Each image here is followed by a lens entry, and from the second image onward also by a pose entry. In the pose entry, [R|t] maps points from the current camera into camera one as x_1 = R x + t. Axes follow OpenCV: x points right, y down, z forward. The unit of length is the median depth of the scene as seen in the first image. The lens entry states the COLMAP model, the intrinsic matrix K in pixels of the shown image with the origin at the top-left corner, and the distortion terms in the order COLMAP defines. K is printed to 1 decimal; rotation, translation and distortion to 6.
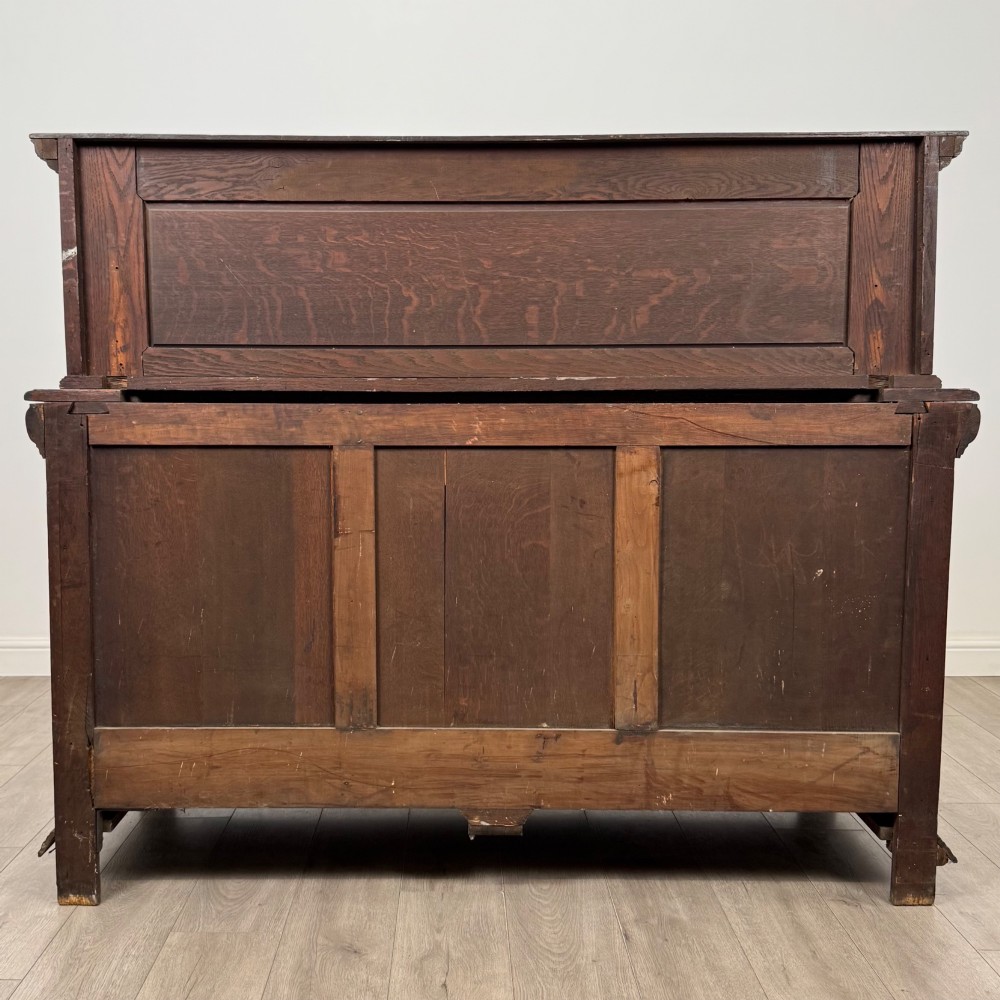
lens RADIAL K [[1205.2, 0, 499.3], [0, 1205.2, 485.2], [0, 0, 1]] dist [0.224340, -0.764225]
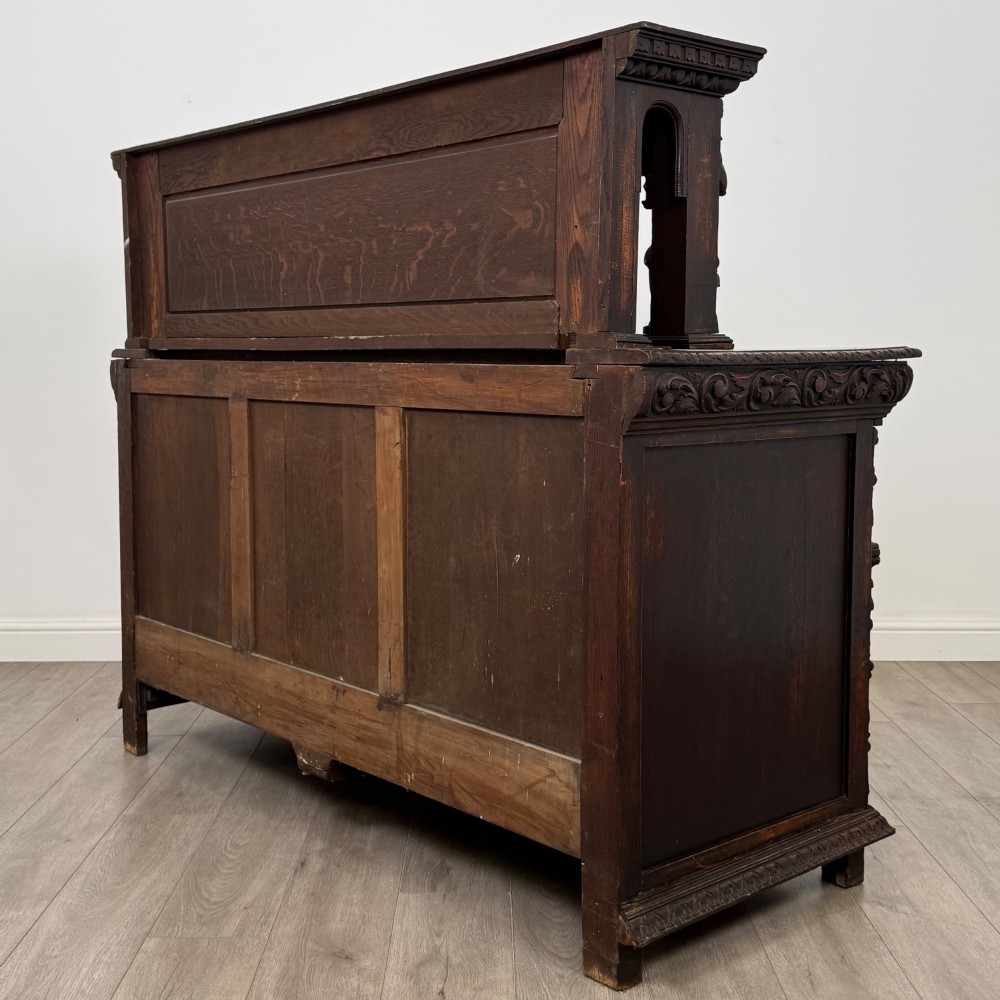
lens RADIAL K [[1362.1, 0, 499.2], [0, 1362.1, 464.9], [0, 0, 1]] dist [0.203602, -0.645669]
pose [[0.660678, 0.063692, -0.747962, 0.984961], [-0.063167, 0.997577, 0.029152, -0.023069], [0.748007, 0.027987, 0.663101, 0.337114]]
